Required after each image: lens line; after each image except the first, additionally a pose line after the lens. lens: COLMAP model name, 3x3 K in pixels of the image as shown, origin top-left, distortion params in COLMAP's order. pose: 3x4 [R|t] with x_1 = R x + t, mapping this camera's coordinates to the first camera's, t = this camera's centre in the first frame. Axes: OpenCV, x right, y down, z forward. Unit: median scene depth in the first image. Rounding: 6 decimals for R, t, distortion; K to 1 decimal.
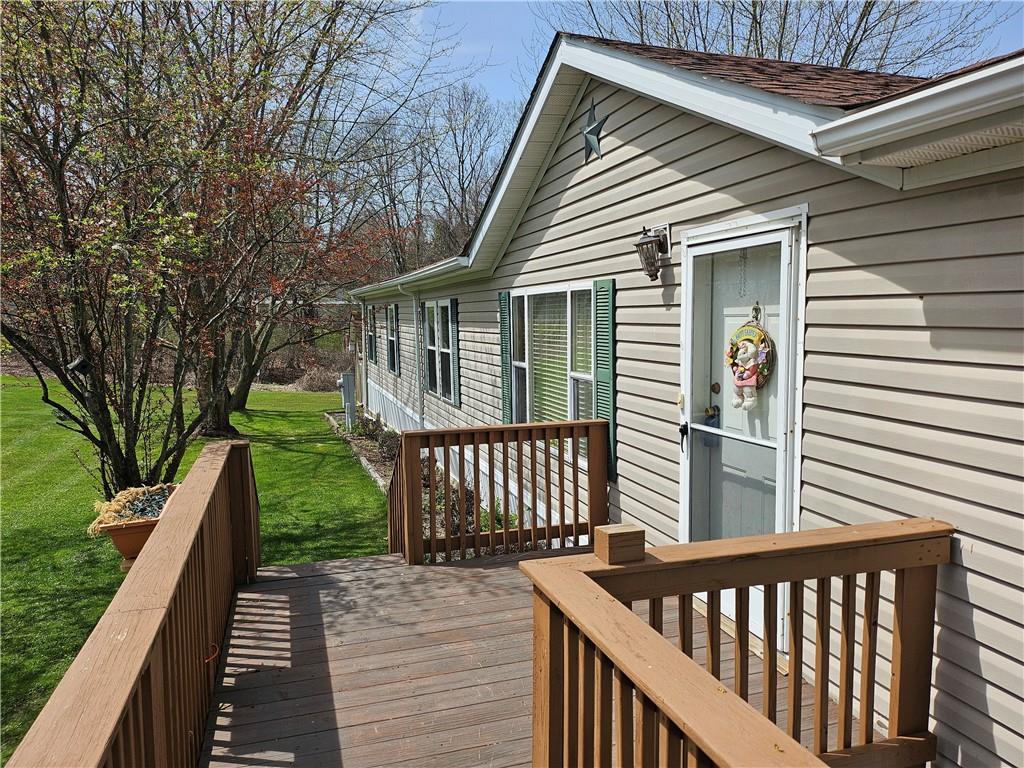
lens RADIAL K [[721.3, 0, 520.9], [0, 721.3, 386.0], [0, 0, 1]] dist [0.072212, -0.082745]
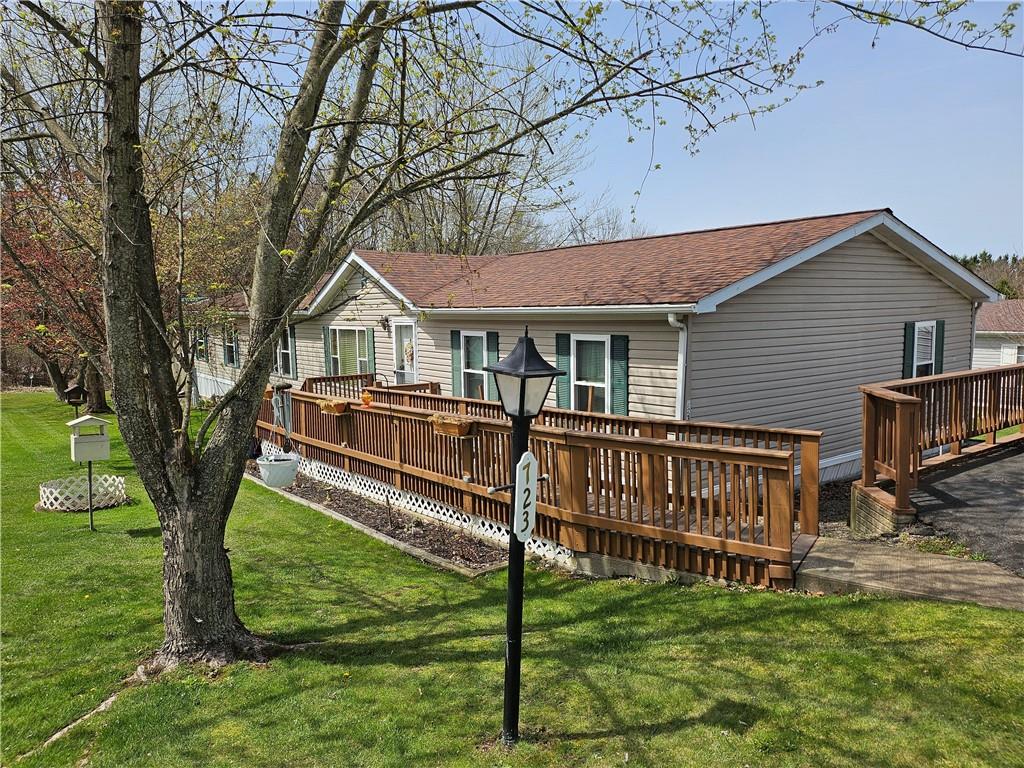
lens RADIAL K [[721.3, 0, 509.7], [0, 721.3, 382.7], [0, 0, 1]] dist [0.072212, -0.082745]
pose [[0.948083, -0.042395, 0.315185, -0.214823], [0.041218, 0.999096, 0.010403, 0.057221], [-0.315341, 0.003129, 0.948973, -1.505589]]
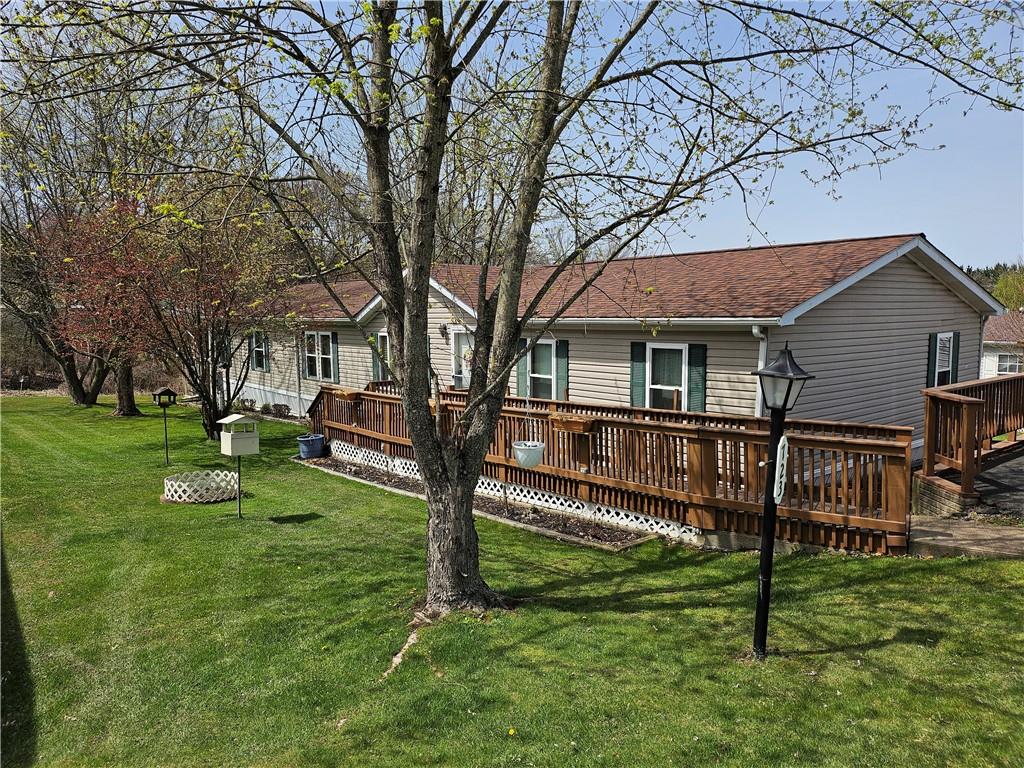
lens RADIAL K [[721.3, 0, 512.0], [0, 721.3, 385.2], [0, 0, 1]] dist [0.072212, -0.082745]
pose [[0.932179, -0.038331, 0.359961, -0.503042], [0.037839, 0.999248, 0.008416, 0.049715], [-0.360014, 0.005775, 0.932929, -1.566299]]
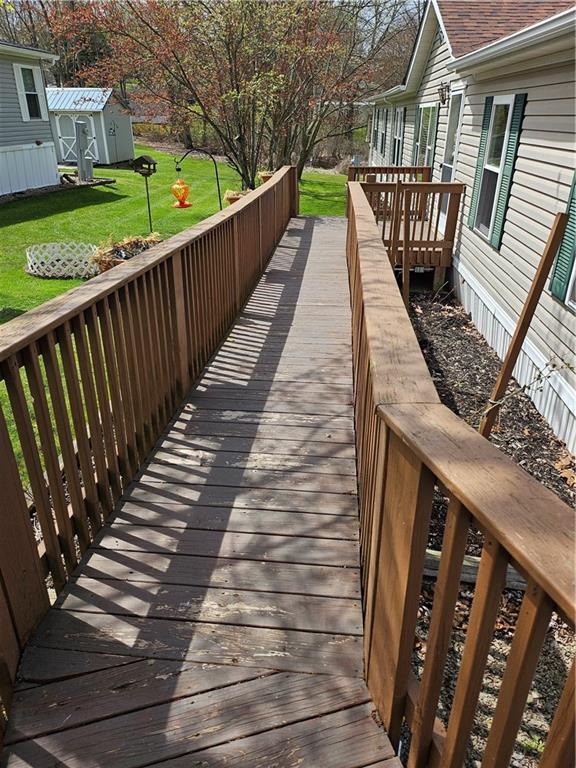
lens RADIAL K [[541.0, 0, 287.8], [0, 541.0, 386.0], [0, 0, 1]] dist [0.072212, -0.082745]
pose [[0.924287, 0.183125, -0.334901, 0.319759], [-0.052541, 0.930085, 0.363569, 0.067765], [0.378065, -0.318446, 0.869287, -0.790616]]
